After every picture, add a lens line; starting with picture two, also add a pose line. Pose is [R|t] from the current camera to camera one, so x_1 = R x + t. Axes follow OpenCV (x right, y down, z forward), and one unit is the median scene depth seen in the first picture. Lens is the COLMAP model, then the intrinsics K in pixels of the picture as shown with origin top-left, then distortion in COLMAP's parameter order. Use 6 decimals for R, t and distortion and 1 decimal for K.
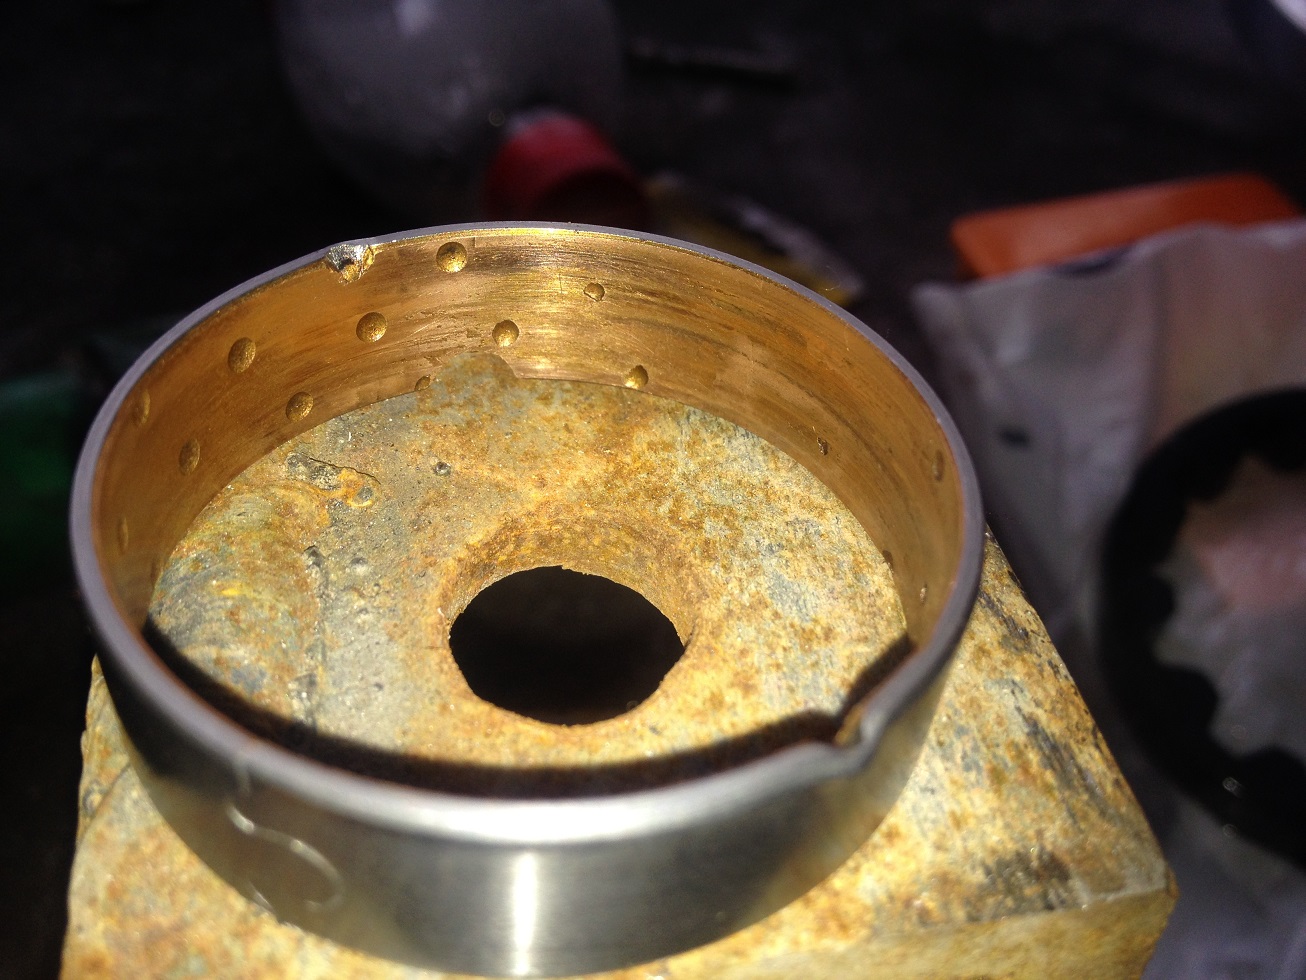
lens RADIAL K [[1297.6, 0, 656.7], [0, 1297.6, 492.2], [0, 0, 1]] dist [0.016912, 0.000000]
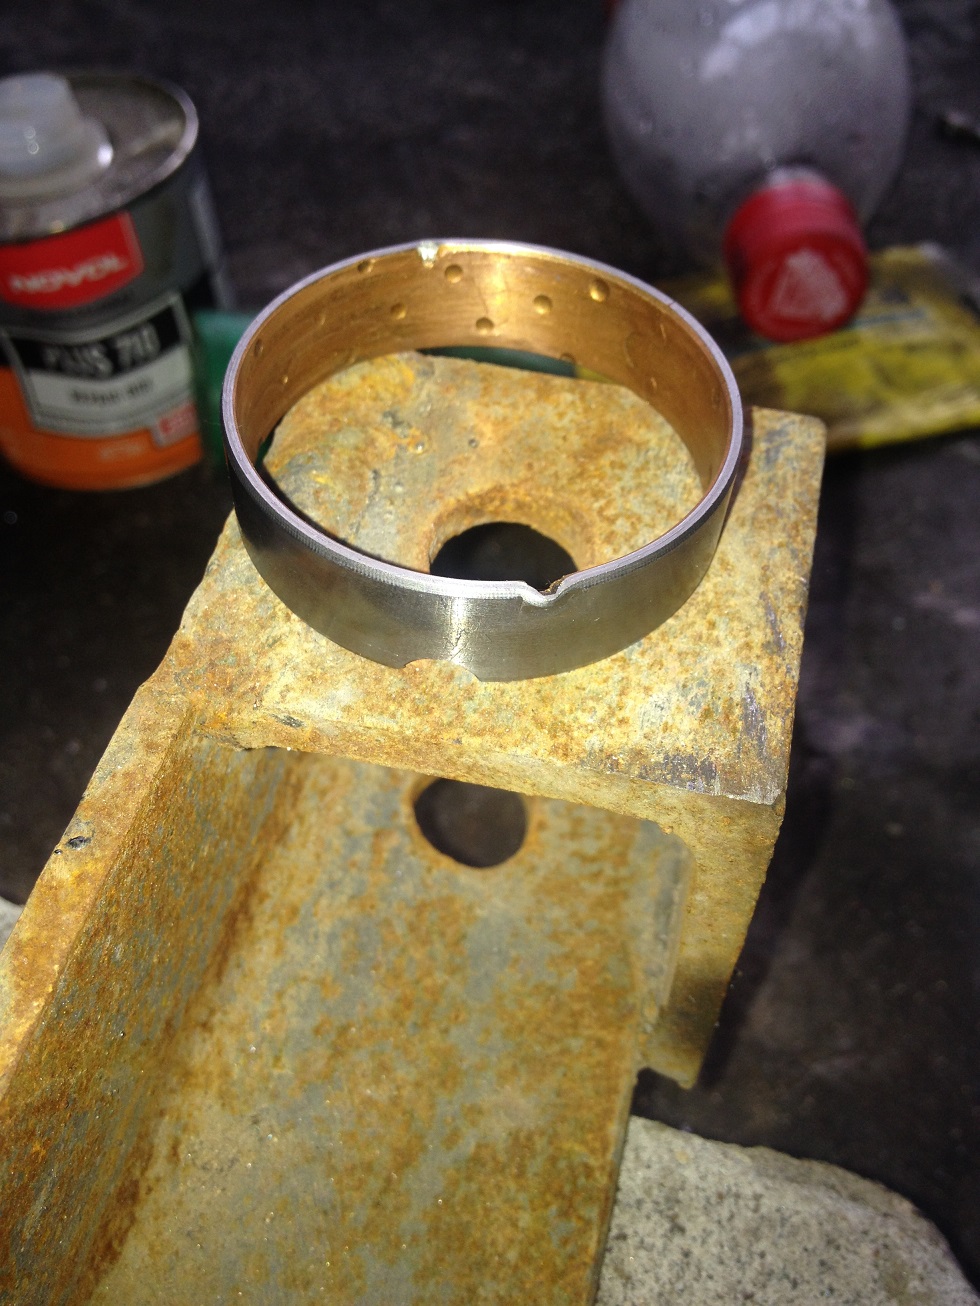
lens RADIAL K [[1297.6, 0, 487.0], [0, 1297.6, 652.4], [0, 0, 1]] dist [0.016912, 0.000000]
pose [[0.910089, 0.293443, -0.292626, 0.415511], [-0.261838, 0.954487, 0.142815, -0.005283], [0.321215, -0.053354, 0.945502, -0.509302]]
